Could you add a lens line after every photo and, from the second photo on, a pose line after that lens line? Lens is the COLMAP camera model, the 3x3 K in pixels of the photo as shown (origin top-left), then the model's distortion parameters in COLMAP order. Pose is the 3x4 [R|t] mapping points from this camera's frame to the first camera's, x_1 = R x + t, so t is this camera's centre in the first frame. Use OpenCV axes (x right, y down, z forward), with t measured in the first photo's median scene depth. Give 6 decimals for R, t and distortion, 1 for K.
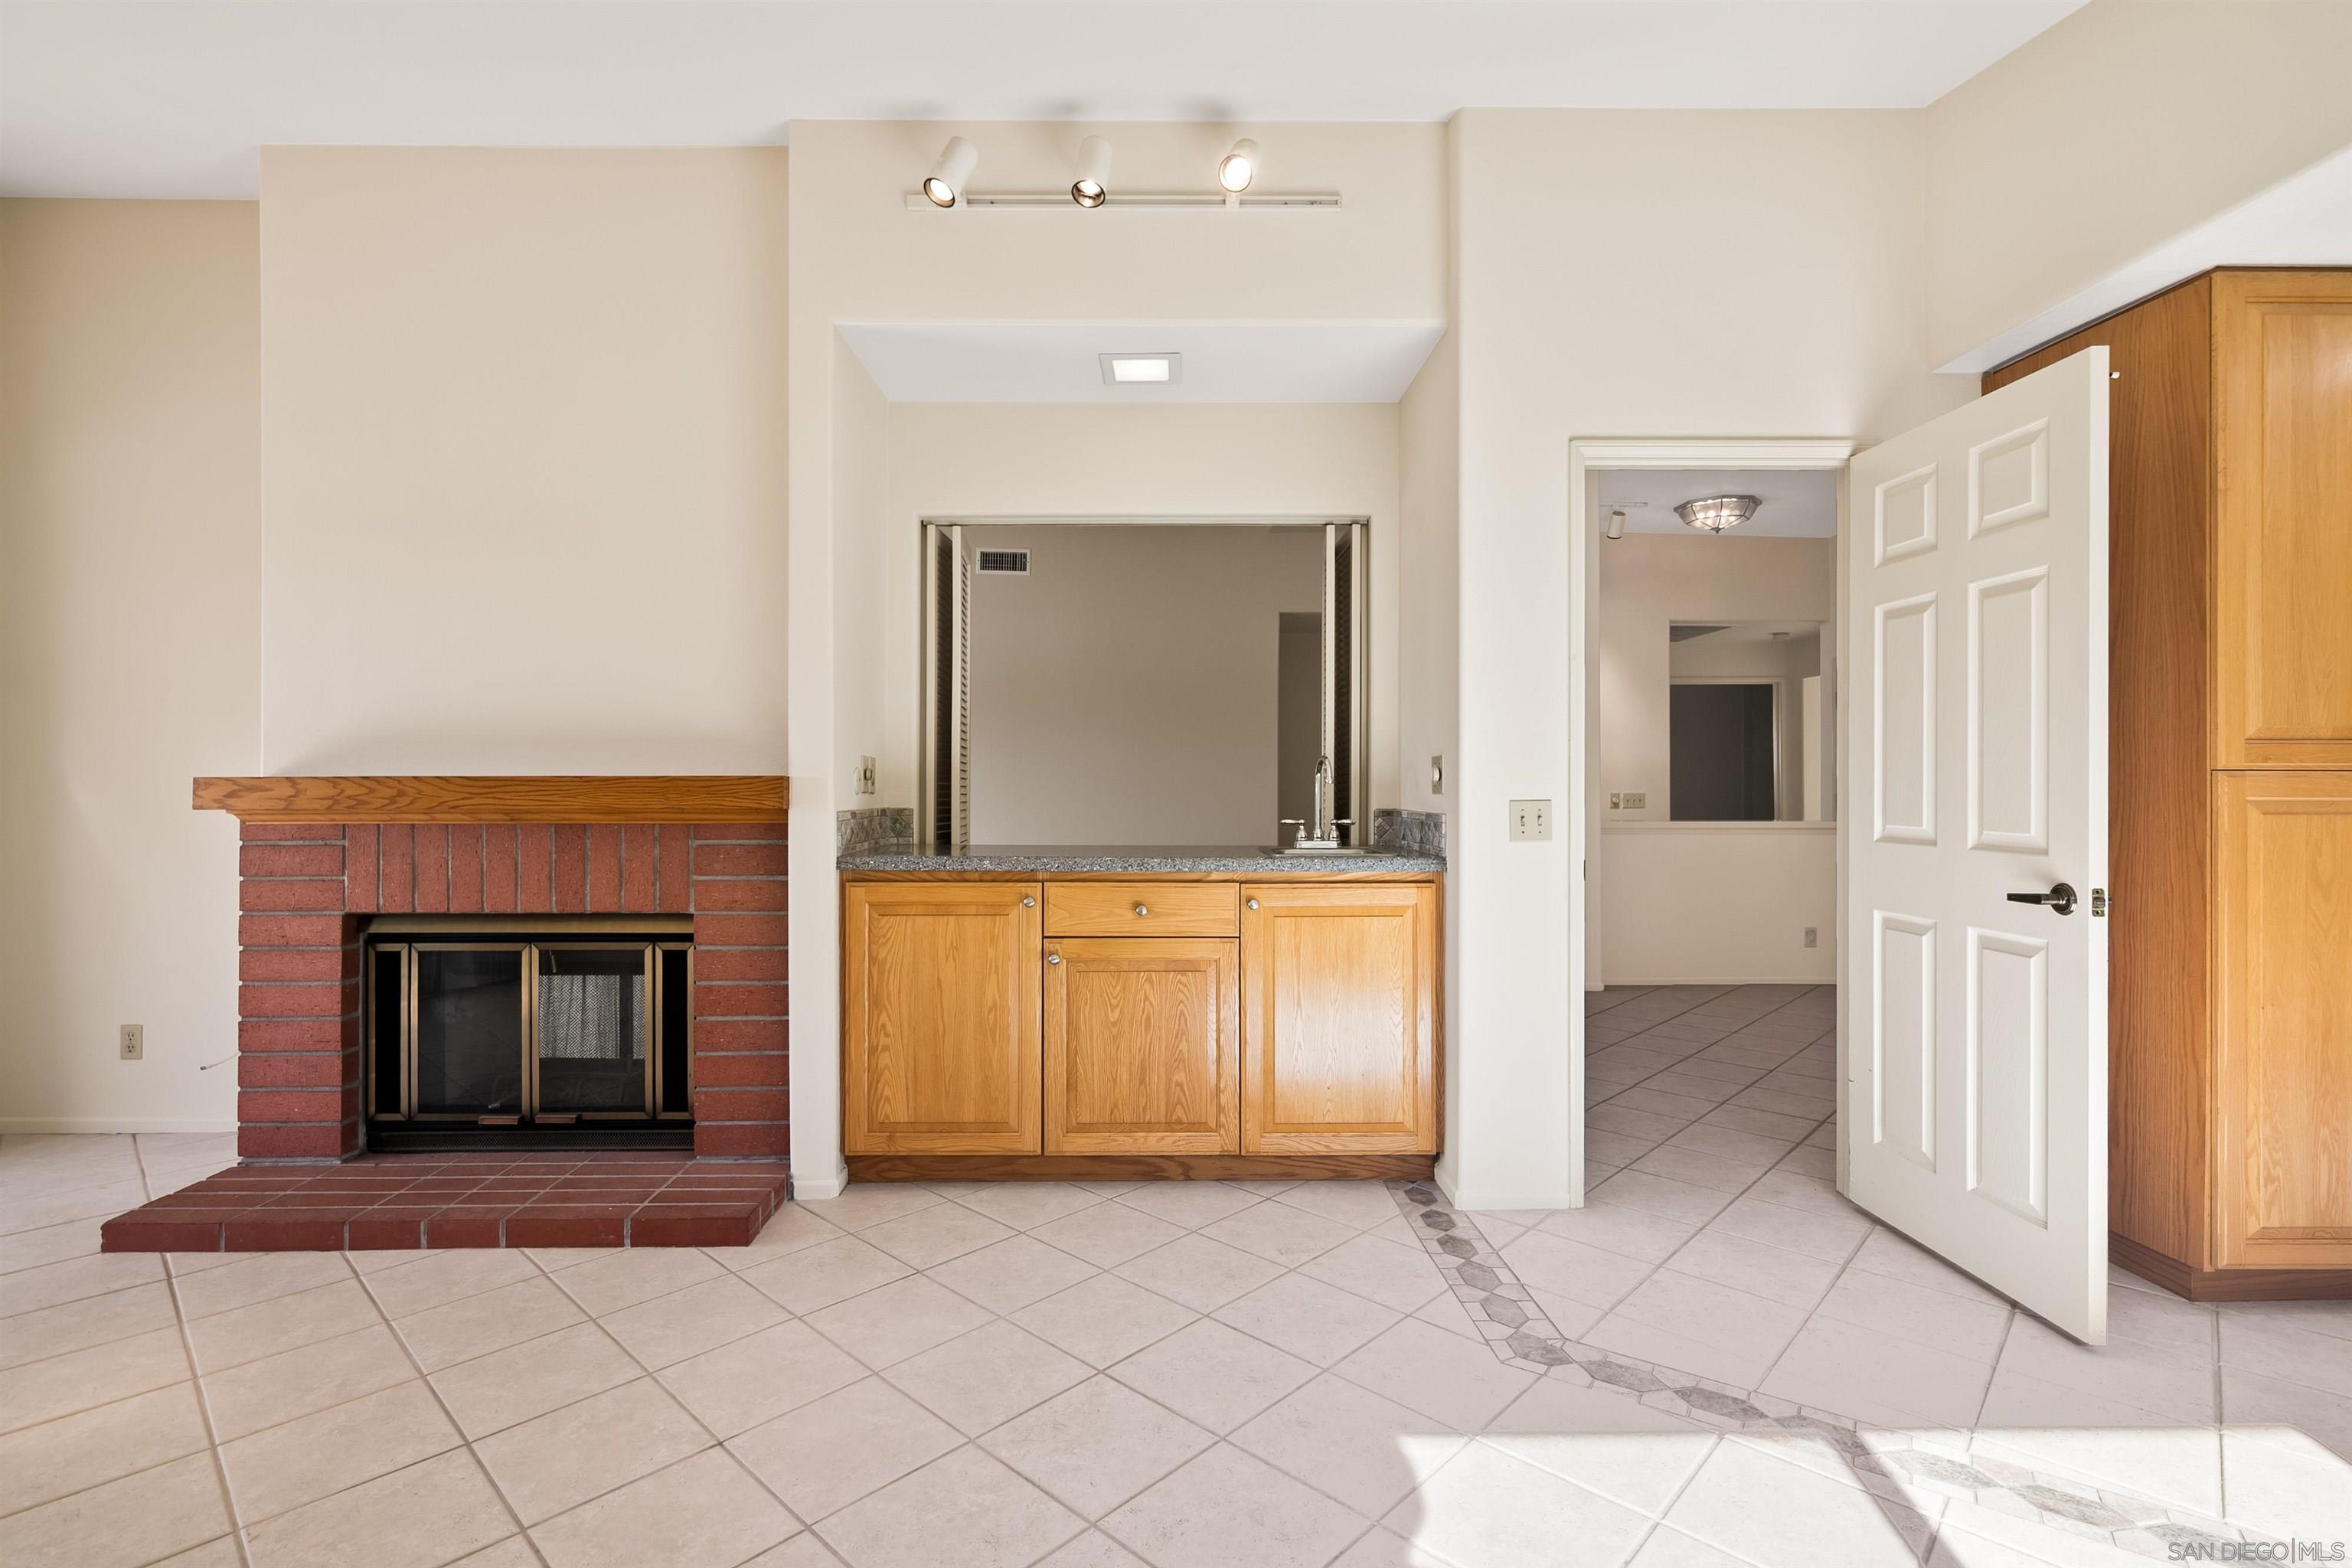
lens RADIAL K [[1078.7, 0, 1170.6], [0, 1078.7, 785.7], [0, 0, 1]] dist [0.002984, -0.000522]
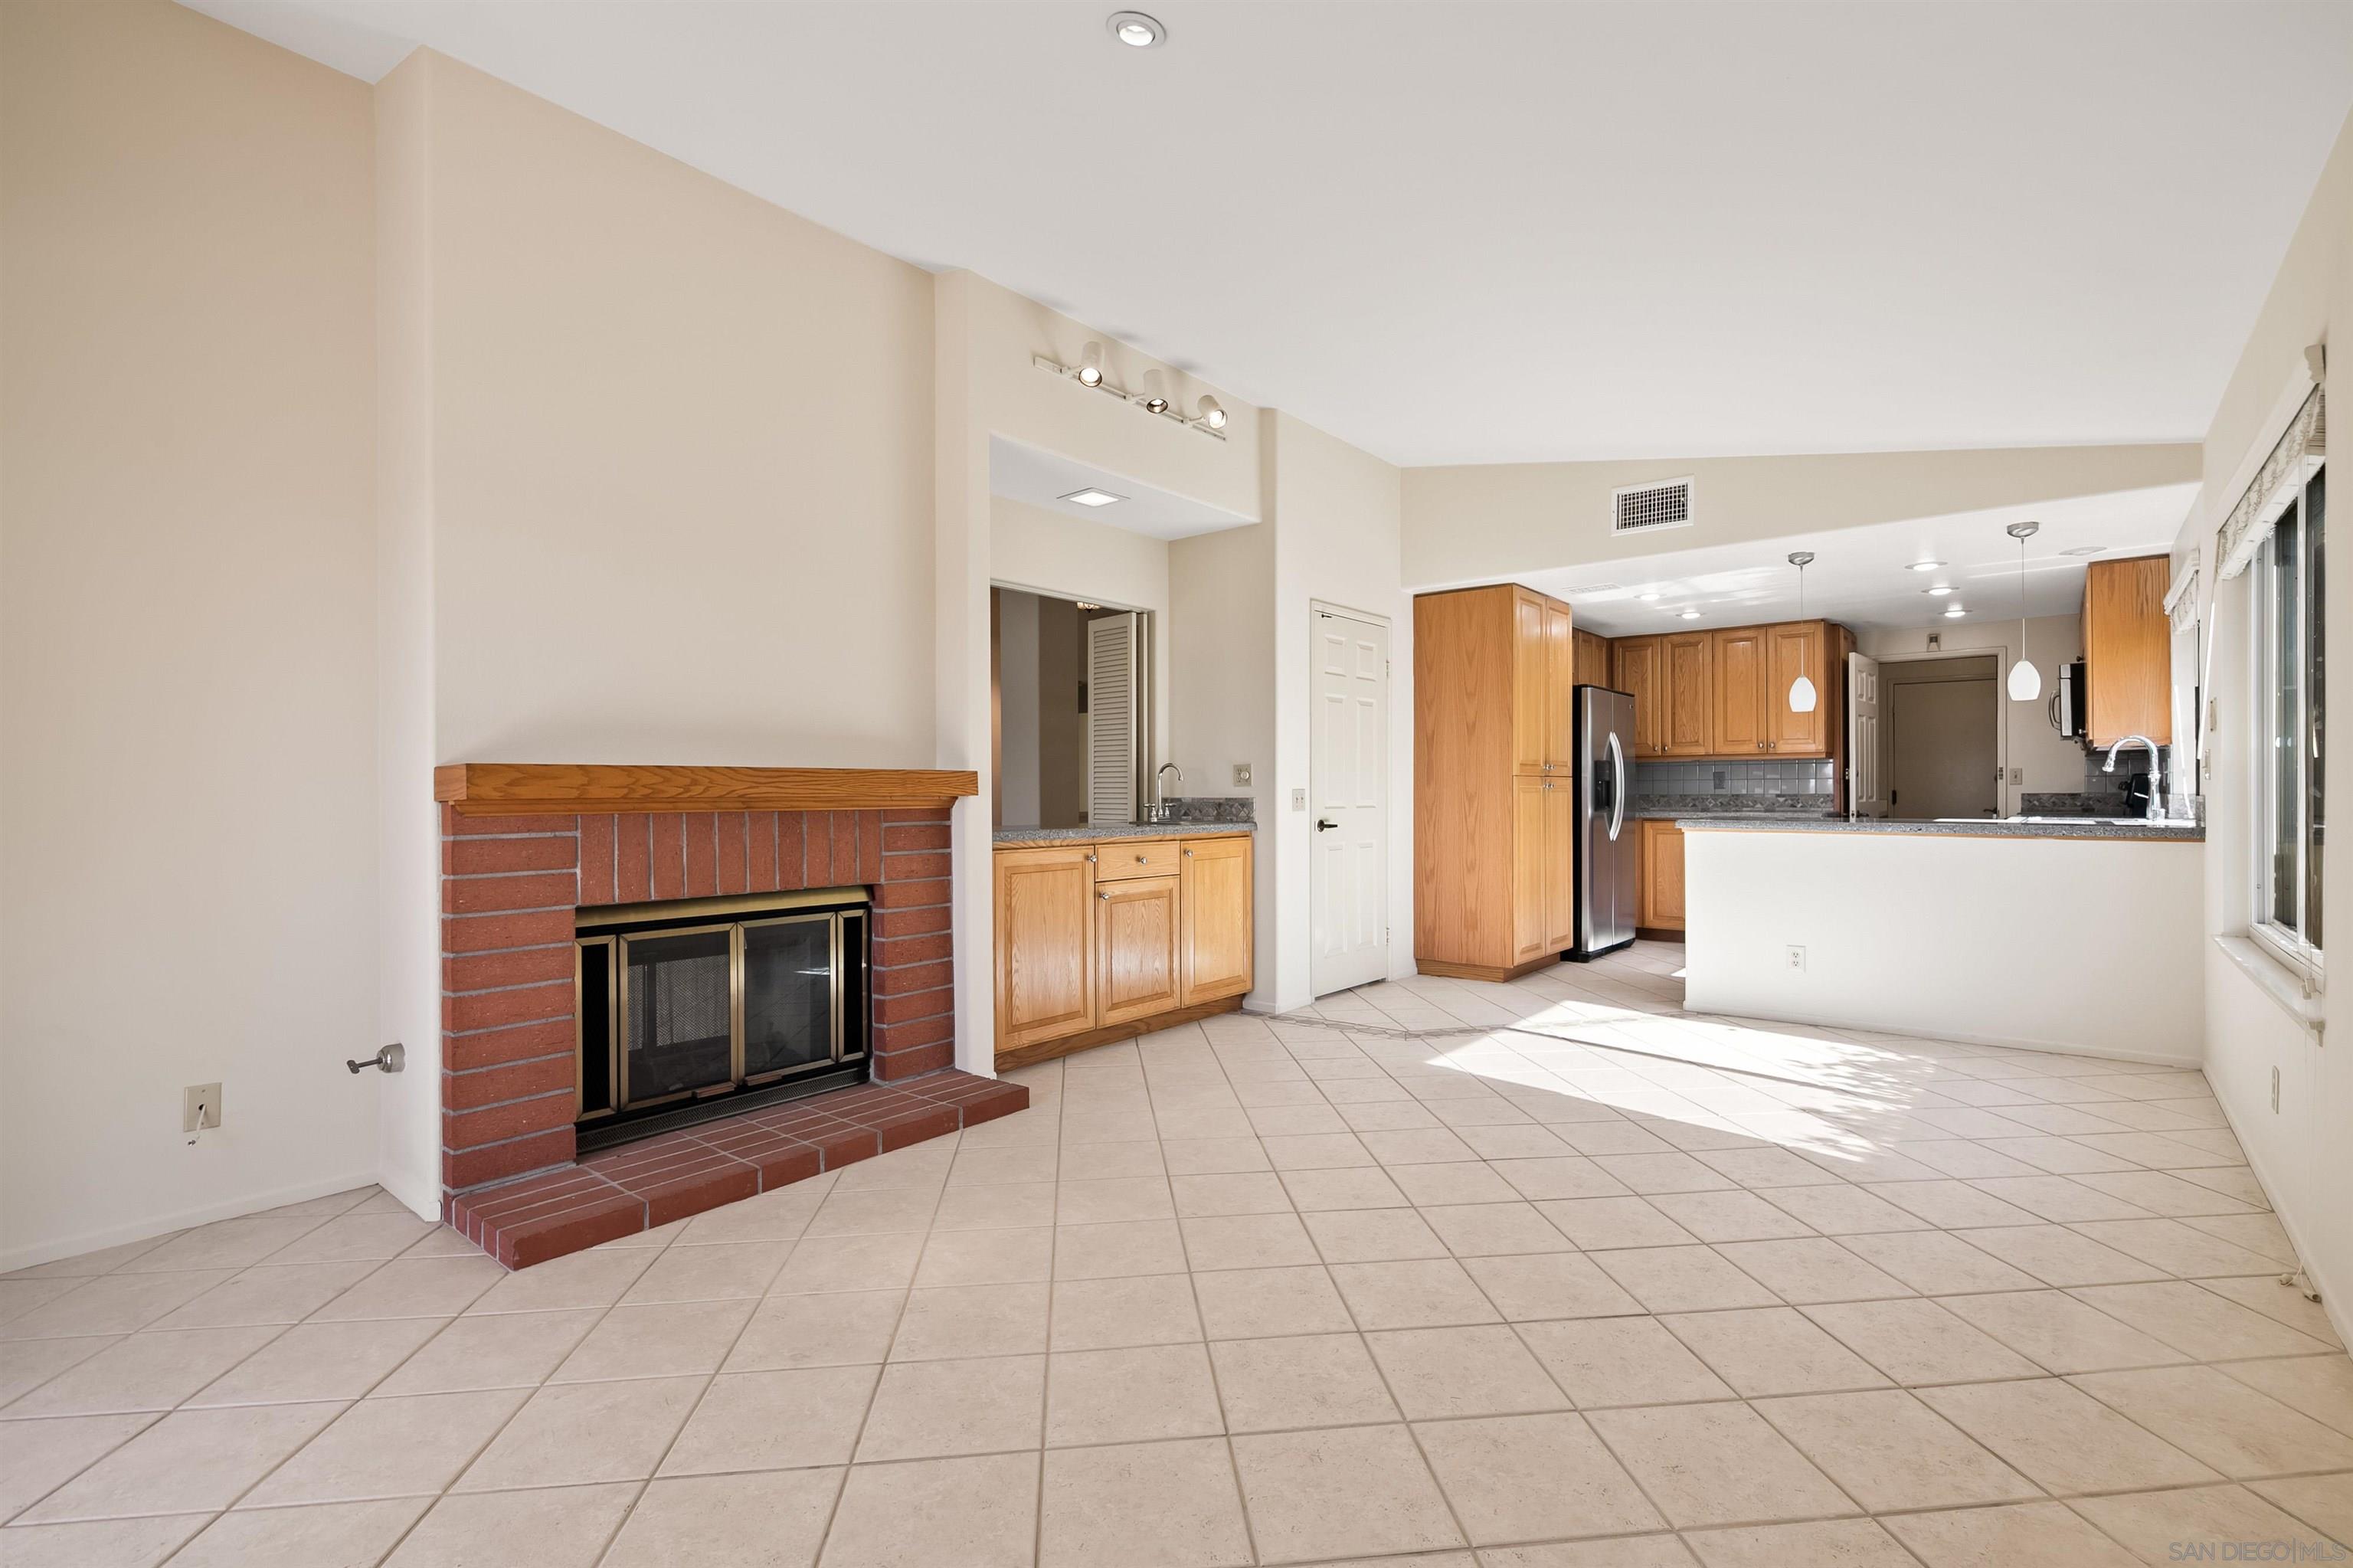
lens RADIAL K [[1079.2, 0, 1226.0], [0, 1079.2, 790.1], [0, 0, 1]] dist [0.002984, -0.000522]
pose [[0.619733, -0.001130, 0.784812, -1.164488], [0.004937, 0.999985, -0.002458, 0.018917], [-0.784797, 0.005398, 0.619729, -0.056000]]
